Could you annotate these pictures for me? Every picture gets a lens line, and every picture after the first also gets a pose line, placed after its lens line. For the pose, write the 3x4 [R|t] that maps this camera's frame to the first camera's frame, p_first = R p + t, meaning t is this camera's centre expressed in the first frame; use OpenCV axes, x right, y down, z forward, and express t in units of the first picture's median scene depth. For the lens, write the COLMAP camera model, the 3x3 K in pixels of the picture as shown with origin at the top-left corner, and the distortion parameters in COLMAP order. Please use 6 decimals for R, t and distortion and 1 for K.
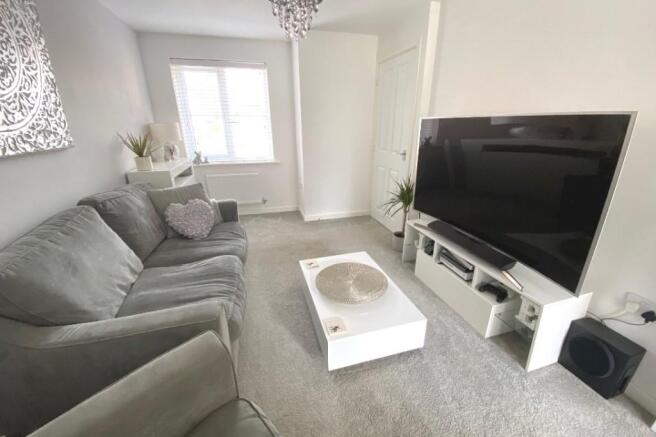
lens RADIAL K [[263.1, 0, 330.6], [0, 263.1, 229.0], [0, 0, 1]] dist [0.001668, -0.013560]
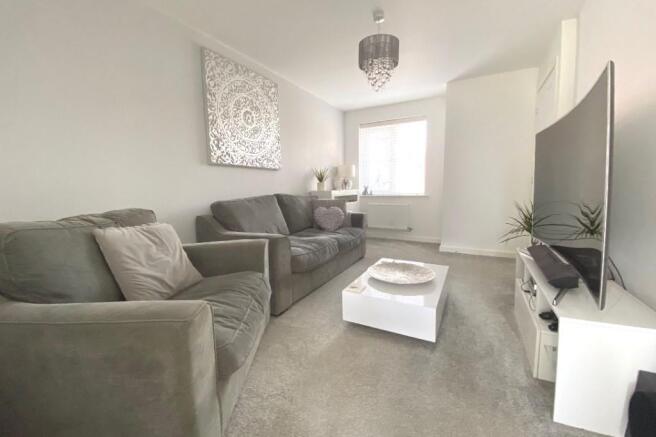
lens RADIAL K [[263.1, 0, 330.6], [0, 263.1, 229.0], [0, 0, 1]] dist [0.001668, -0.013560]
pose [[0.707225, 0.098636, -0.700074, 0.514795], [-0.246968, 0.962306, -0.113907, 0.181850], [0.662450, 0.253454, 0.704927, -0.026329]]
